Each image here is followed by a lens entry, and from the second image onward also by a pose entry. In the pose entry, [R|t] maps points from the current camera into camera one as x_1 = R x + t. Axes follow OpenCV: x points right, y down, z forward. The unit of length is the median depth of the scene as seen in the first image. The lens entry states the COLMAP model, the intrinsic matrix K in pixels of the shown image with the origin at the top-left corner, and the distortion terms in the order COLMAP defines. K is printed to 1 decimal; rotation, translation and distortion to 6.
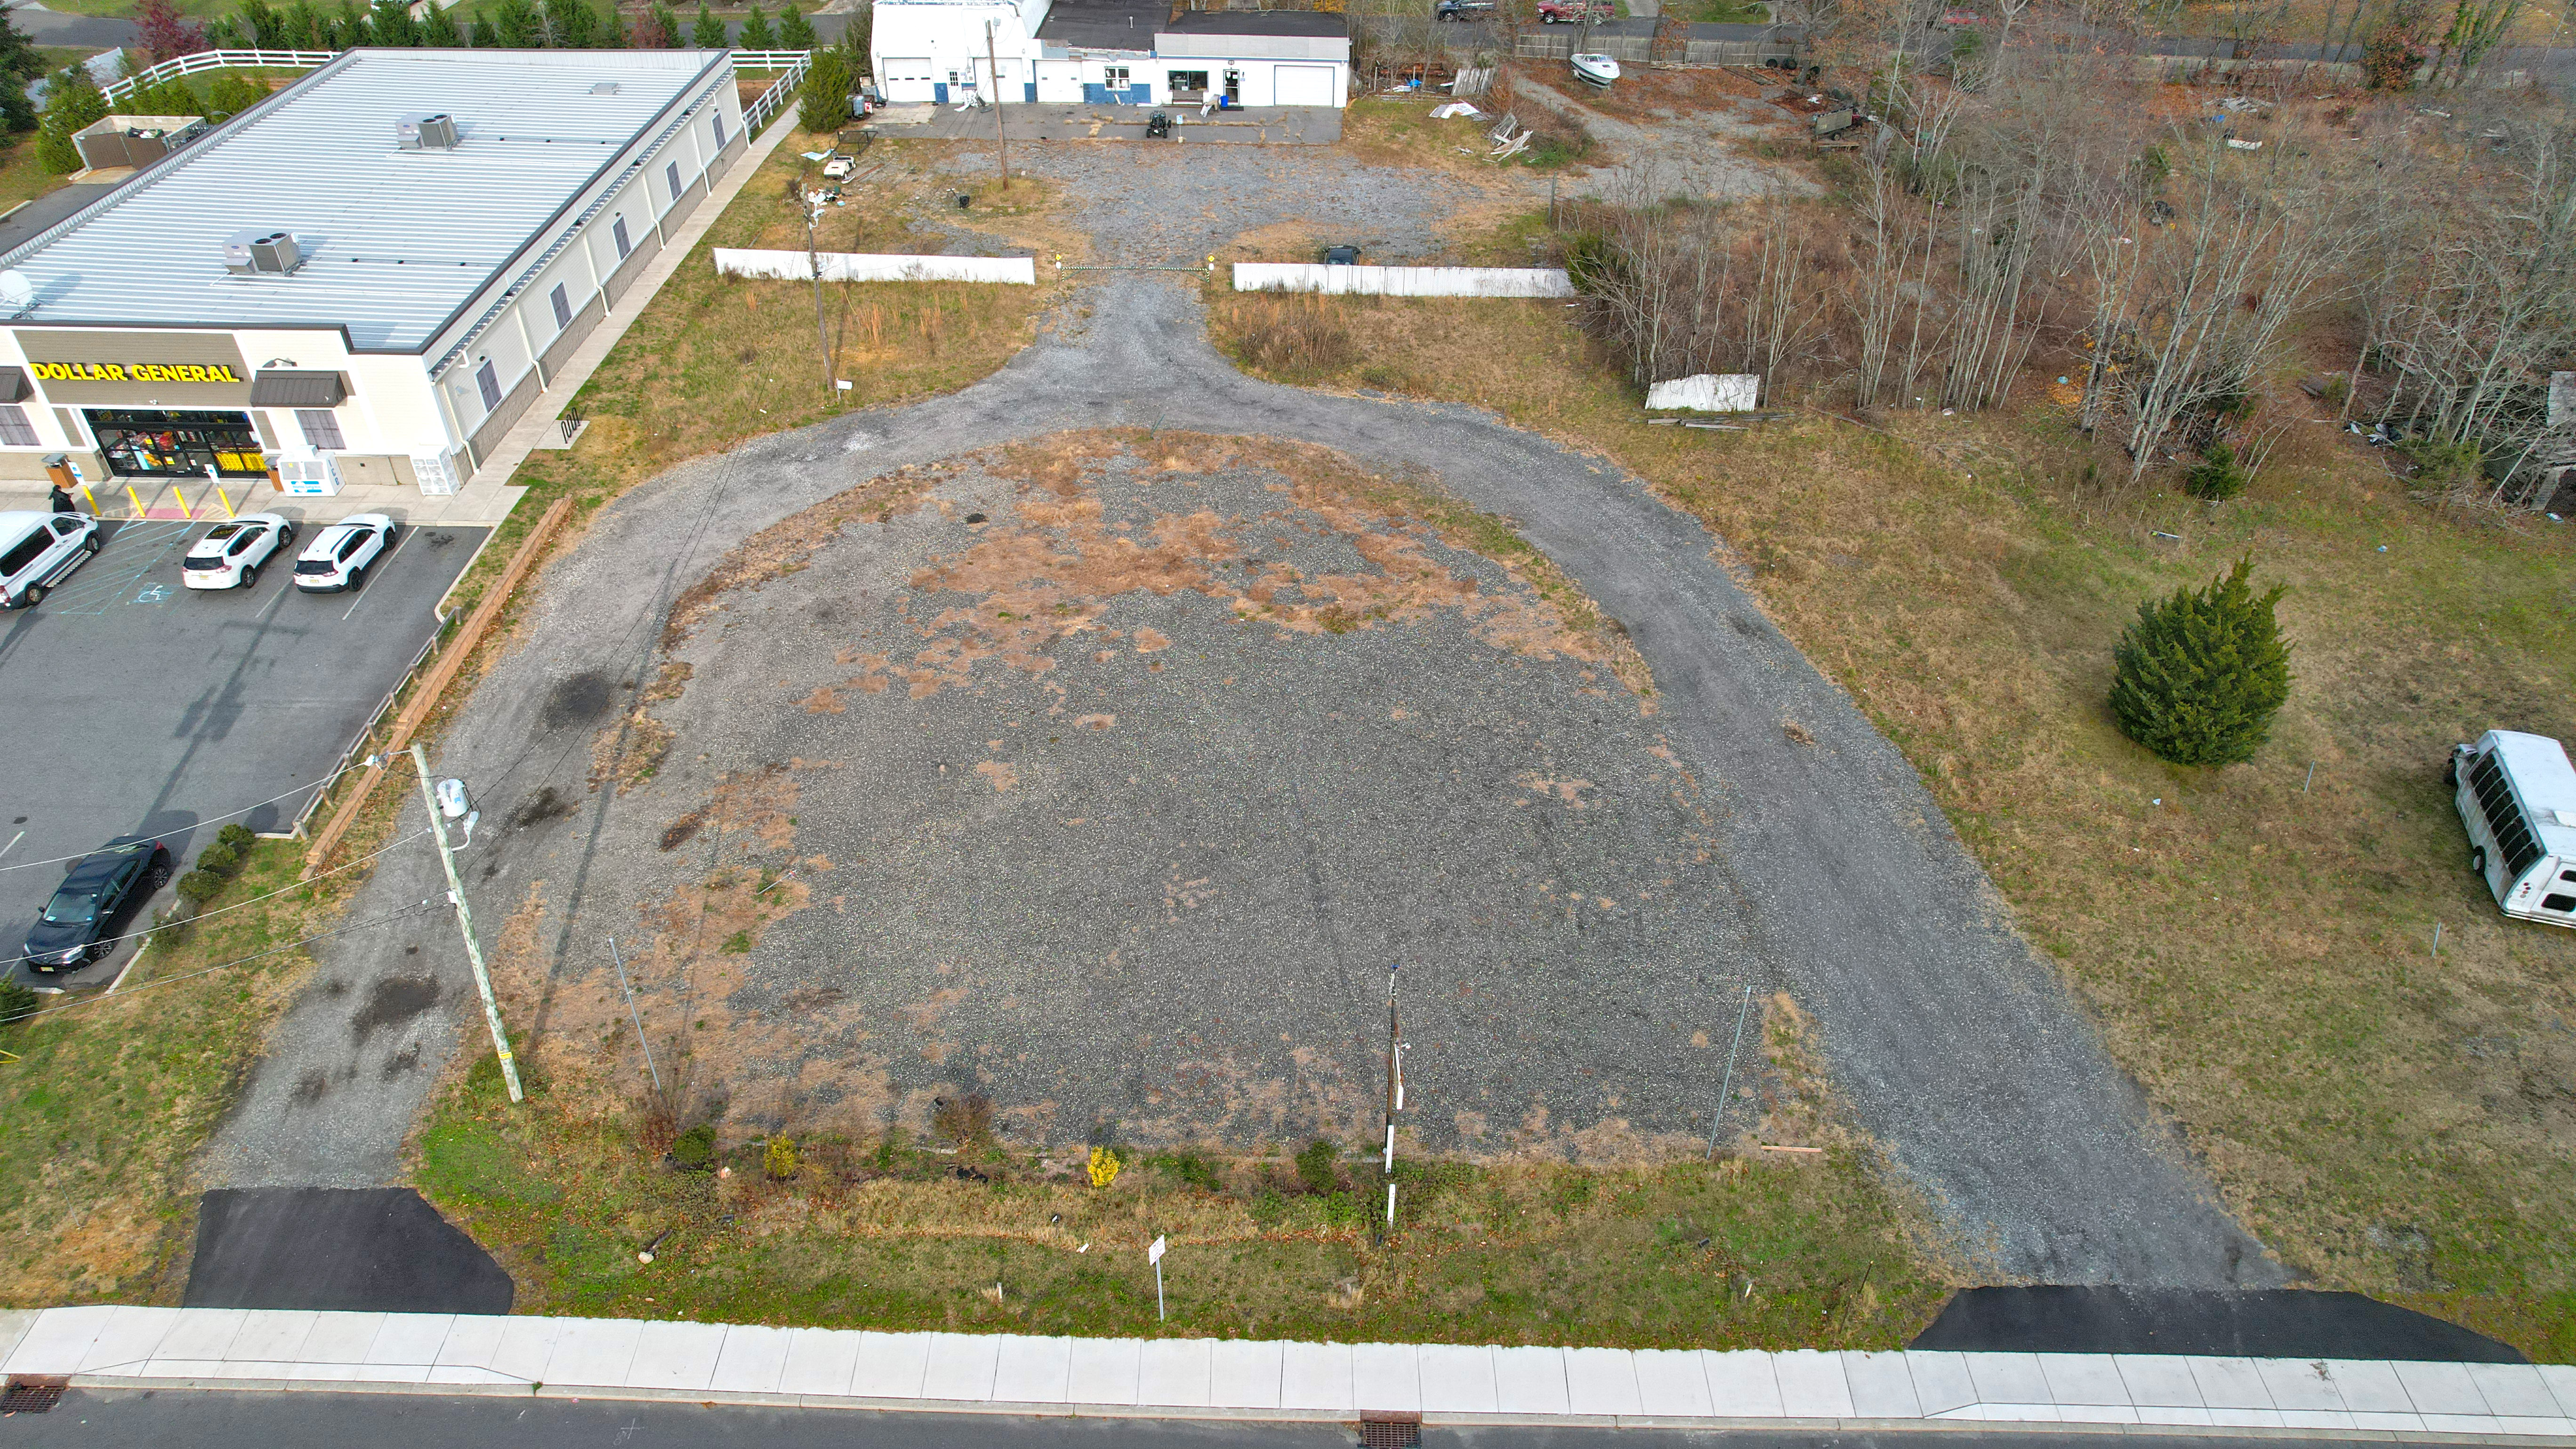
lens RADIAL K [[1647.8, 0, 1289.5], [0, 1647.8, 736.3], [0, 0, 1]] dist [-0.065184, 0.052141]
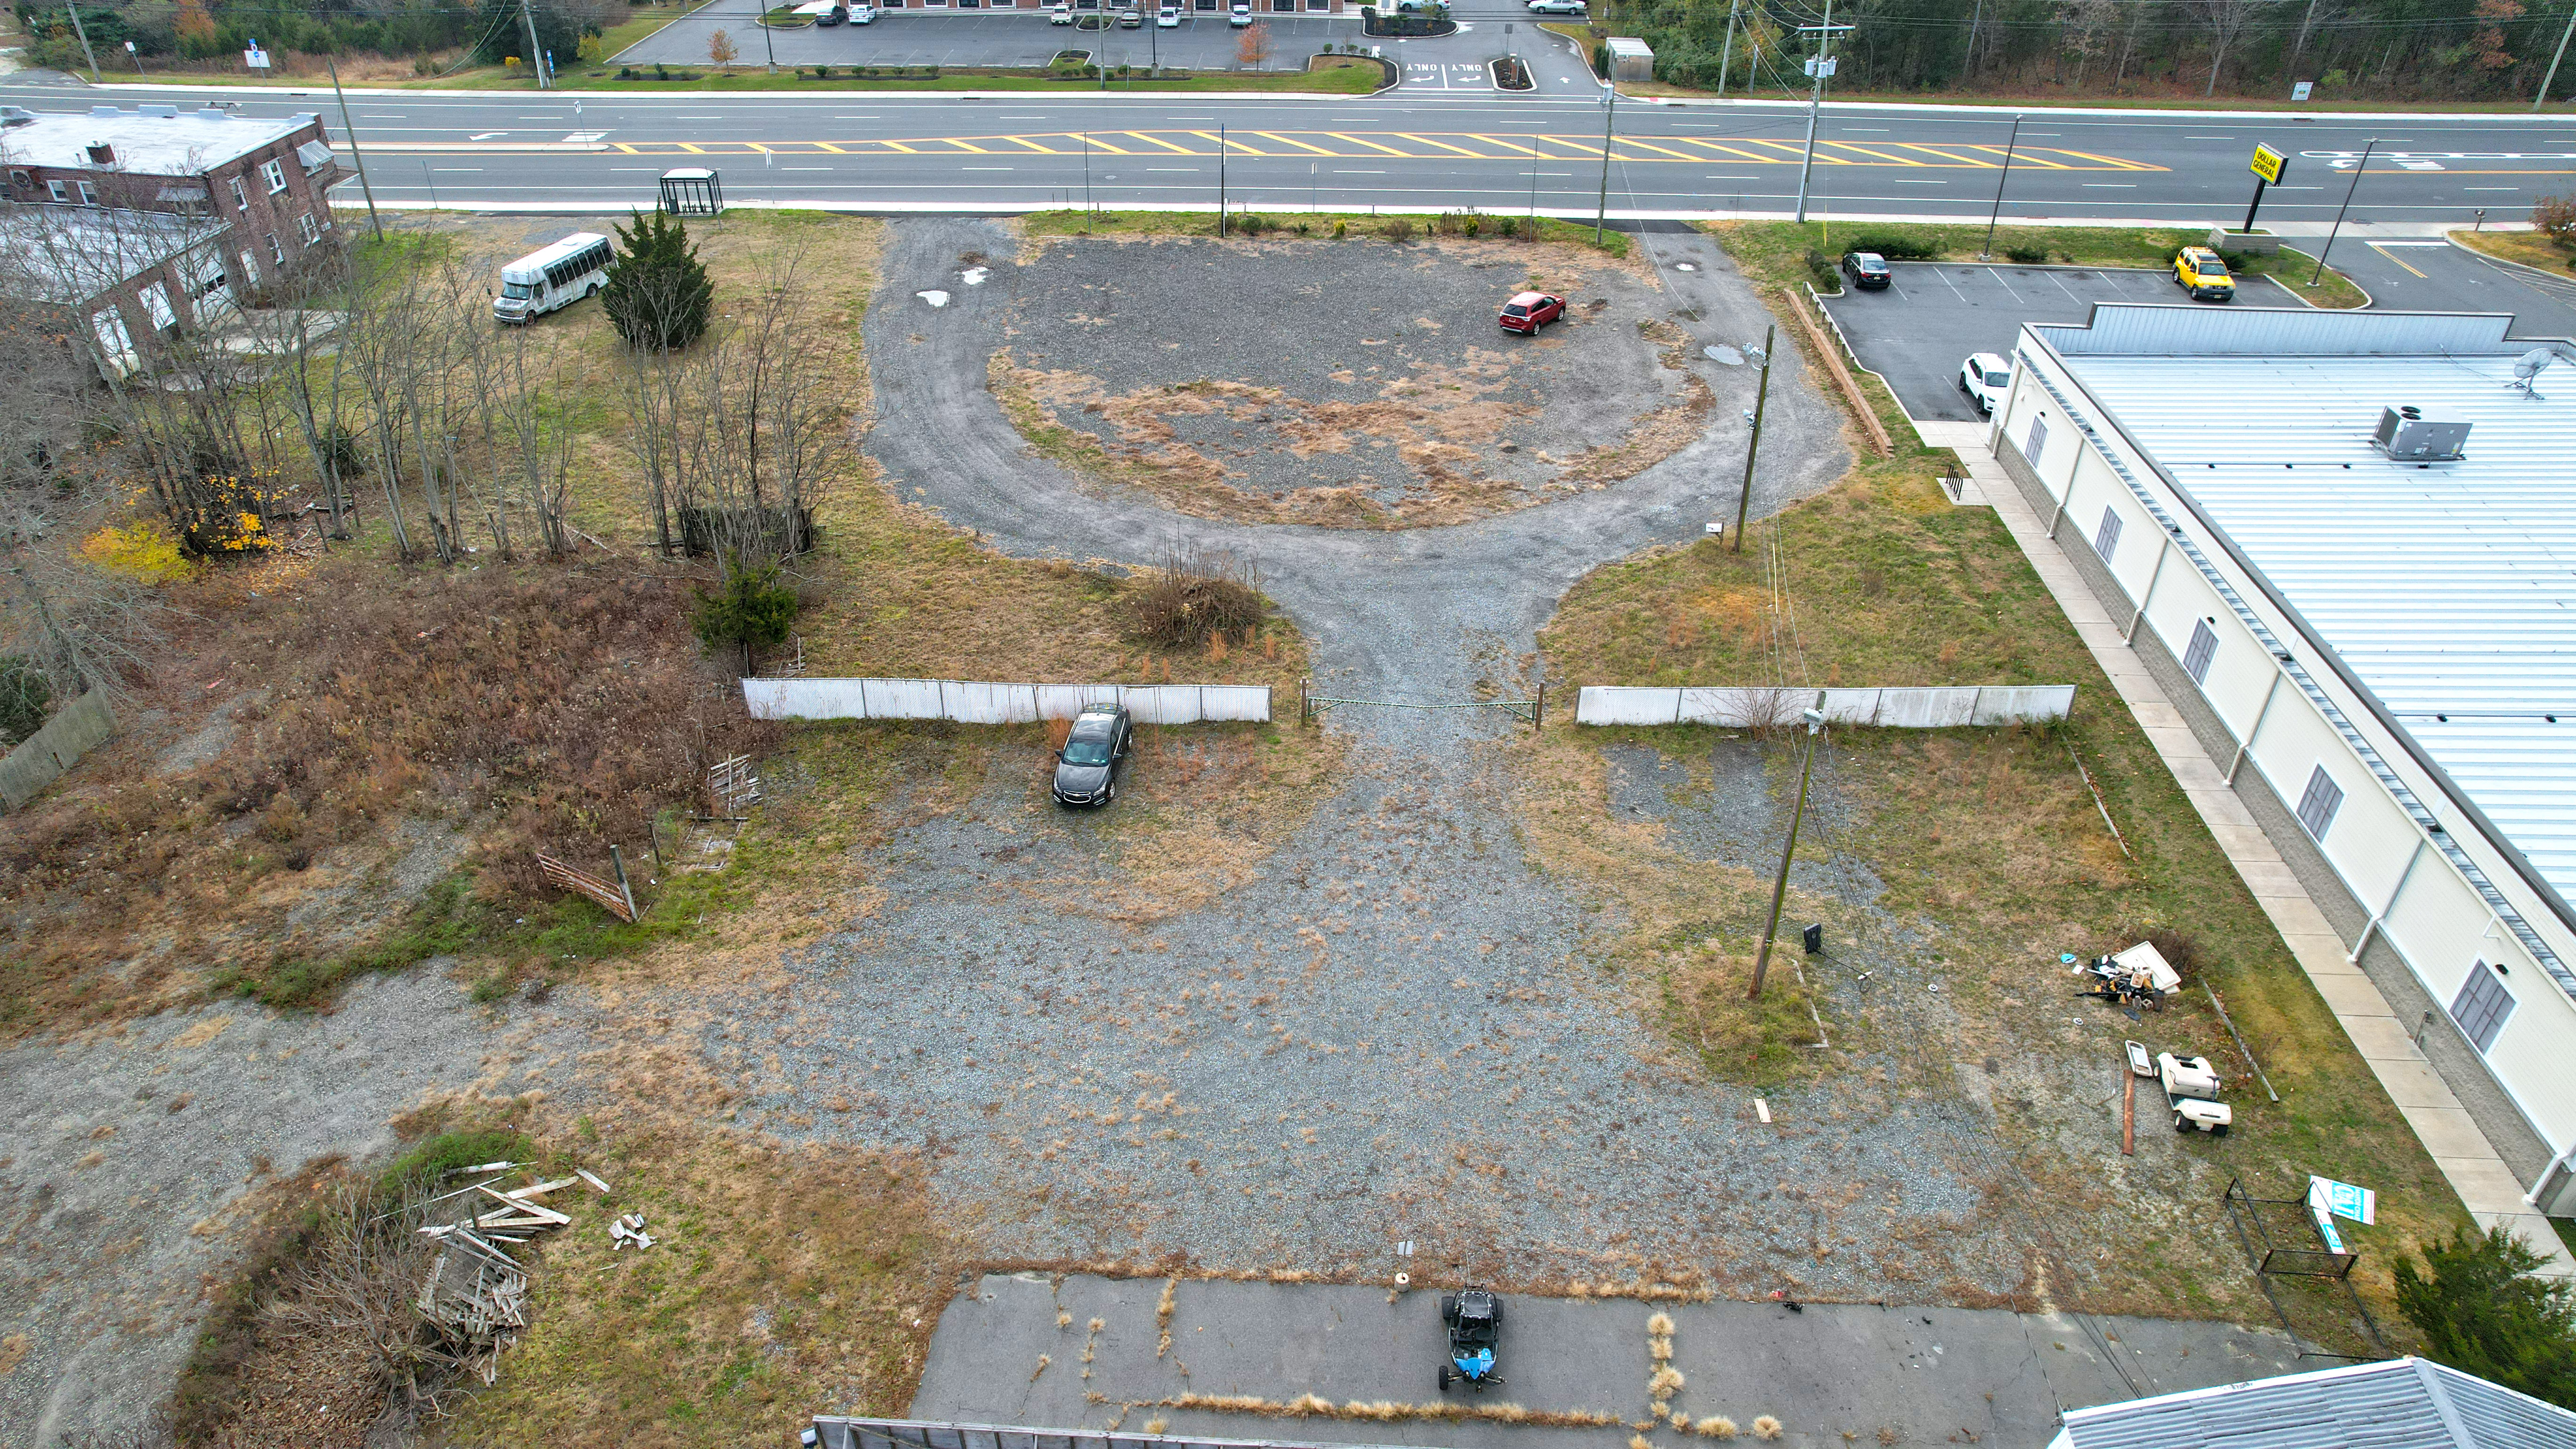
lens RADIAL K [[1647.8, 0, 1289.5], [0, 1647.8, 736.3], [0, 0, 1]] dist [-0.065184, 0.052141]
pose [[-0.999314, -0.030715, 0.020677, -0.073350], [0.010288, 0.306115, 0.951939, -1.192612], [-0.035568, 0.951499, -0.305589, 1.607395]]
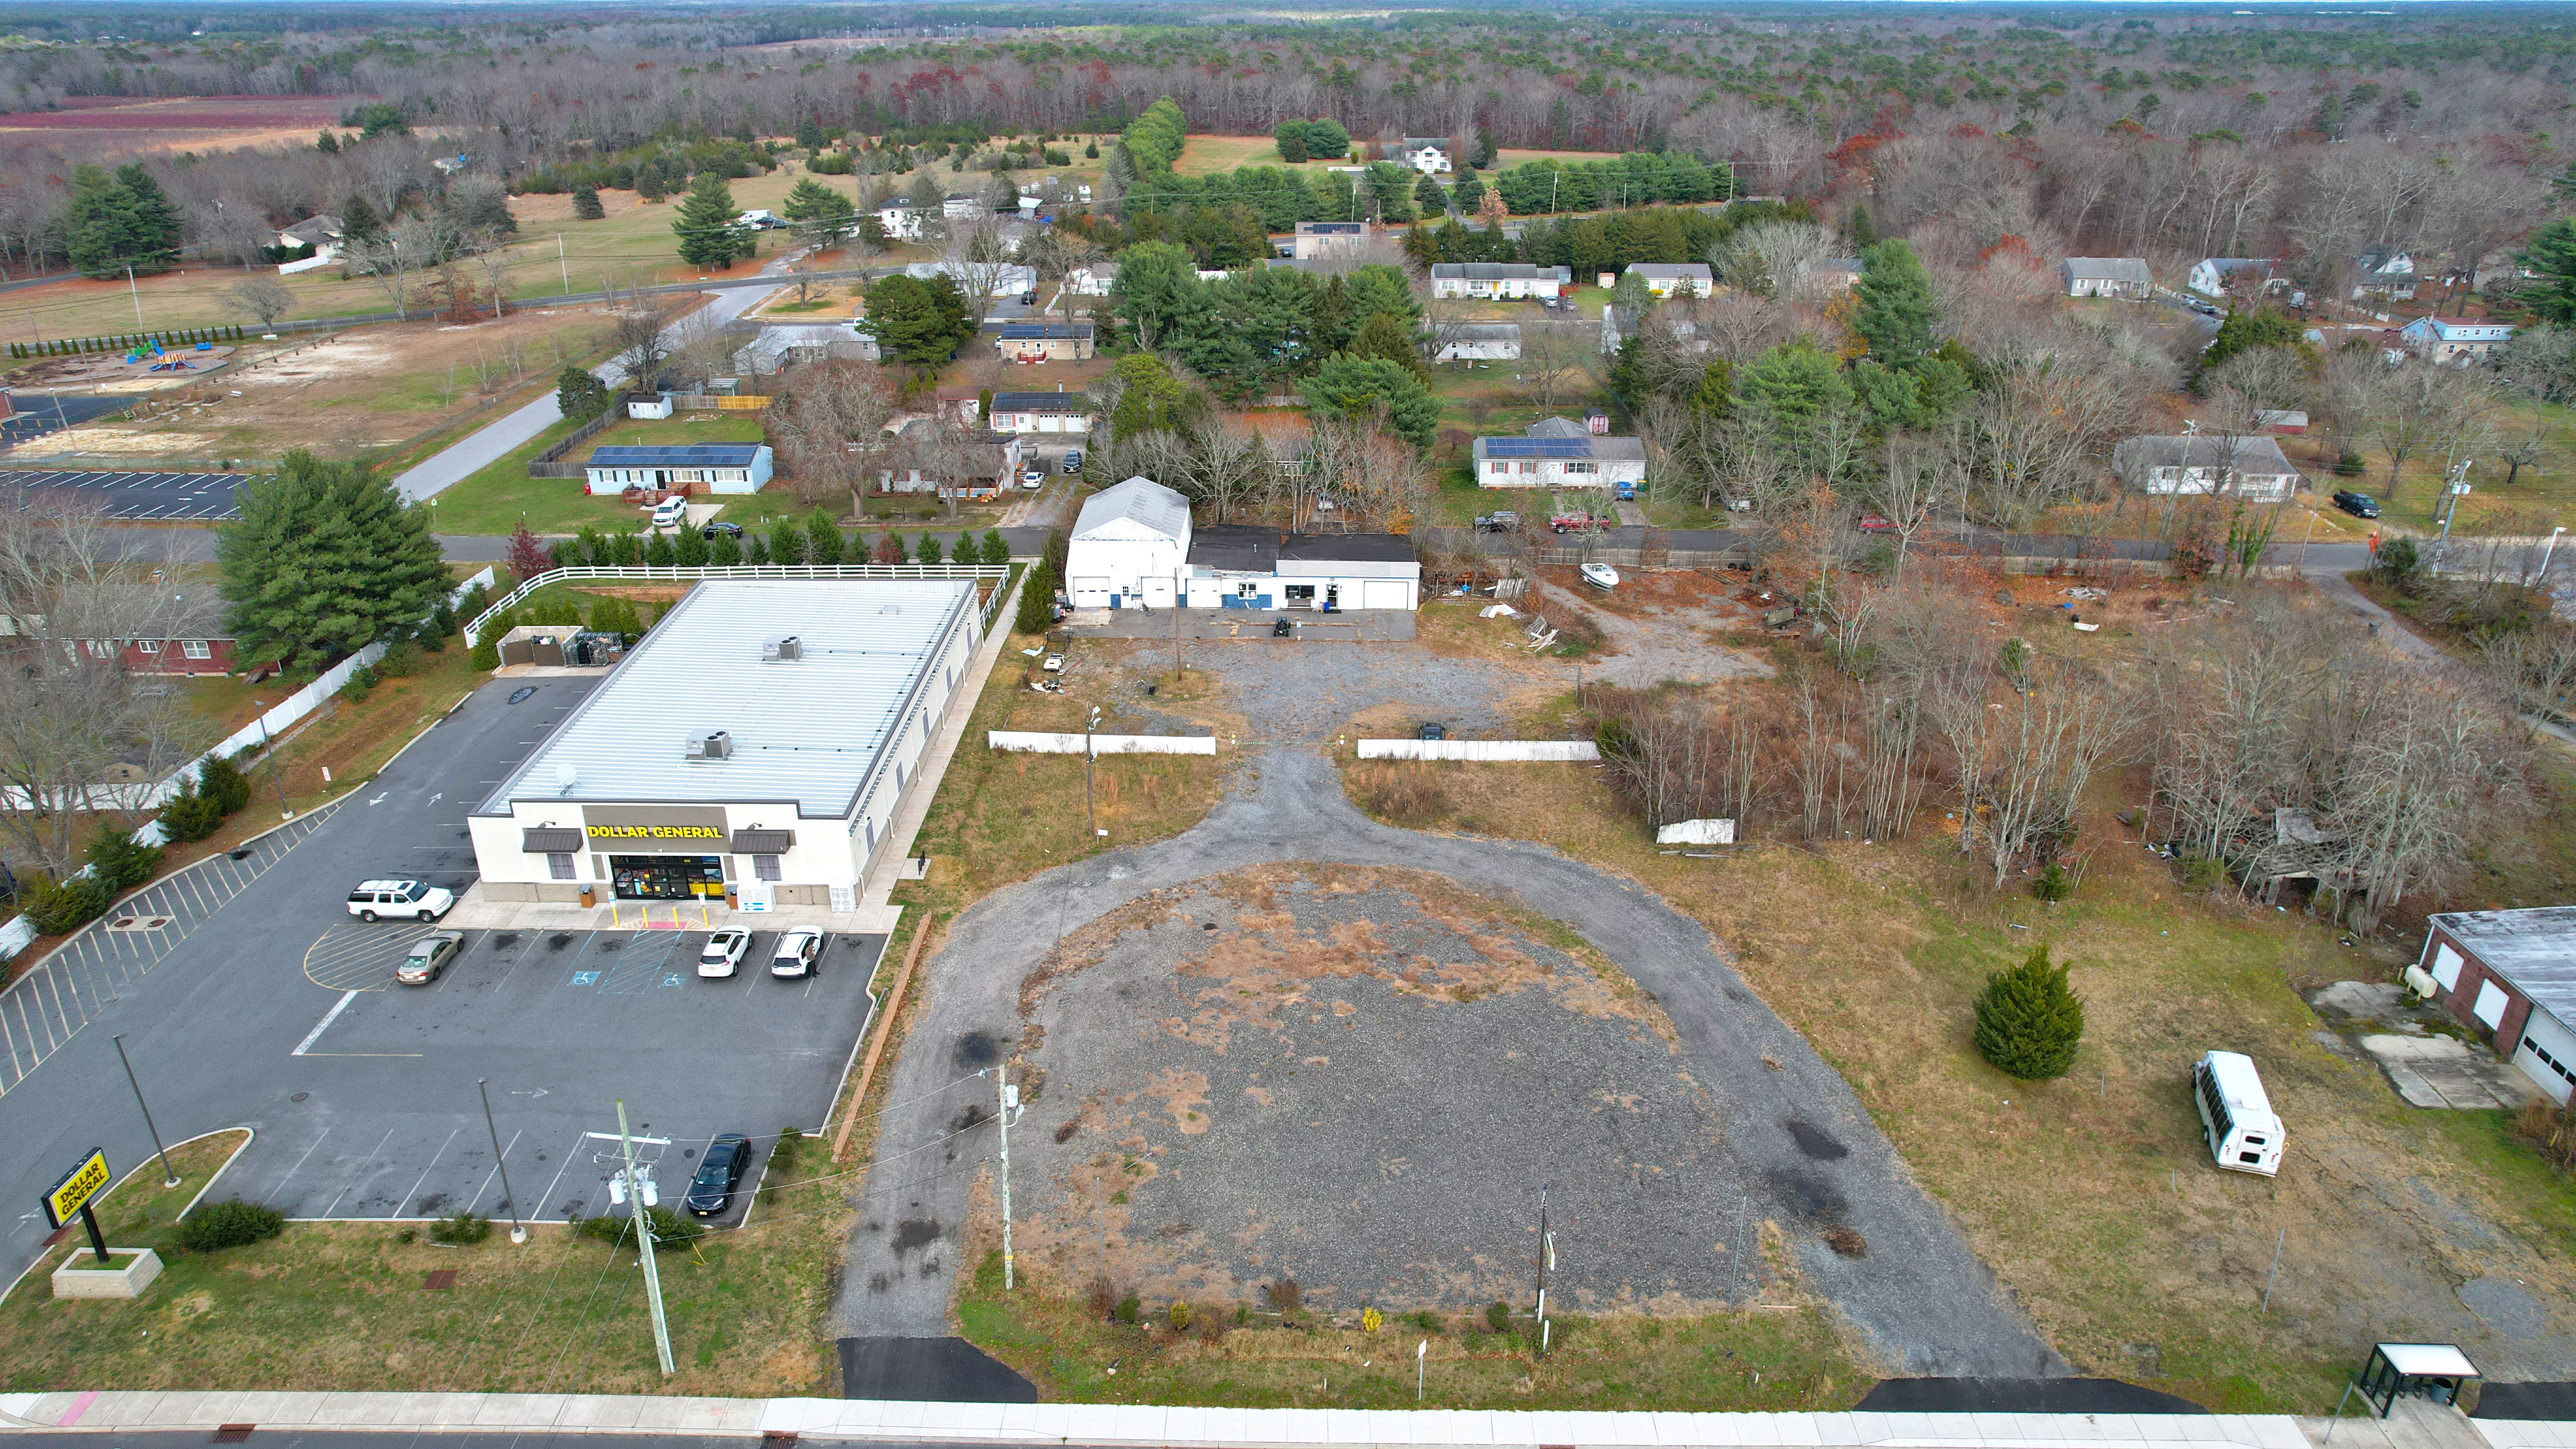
lens RADIAL K [[1659.6, 0, 1290.1], [0, 1659.6, 722.6], [0, 0, 1]] dist [-0.049884, -0.000592]
pose [[0.999953, -0.008676, 0.004305, -0.129819], [0.009444, 0.972069, -0.234503, 0.040897], [-0.002150, 0.234533, 0.972106, -0.514168]]
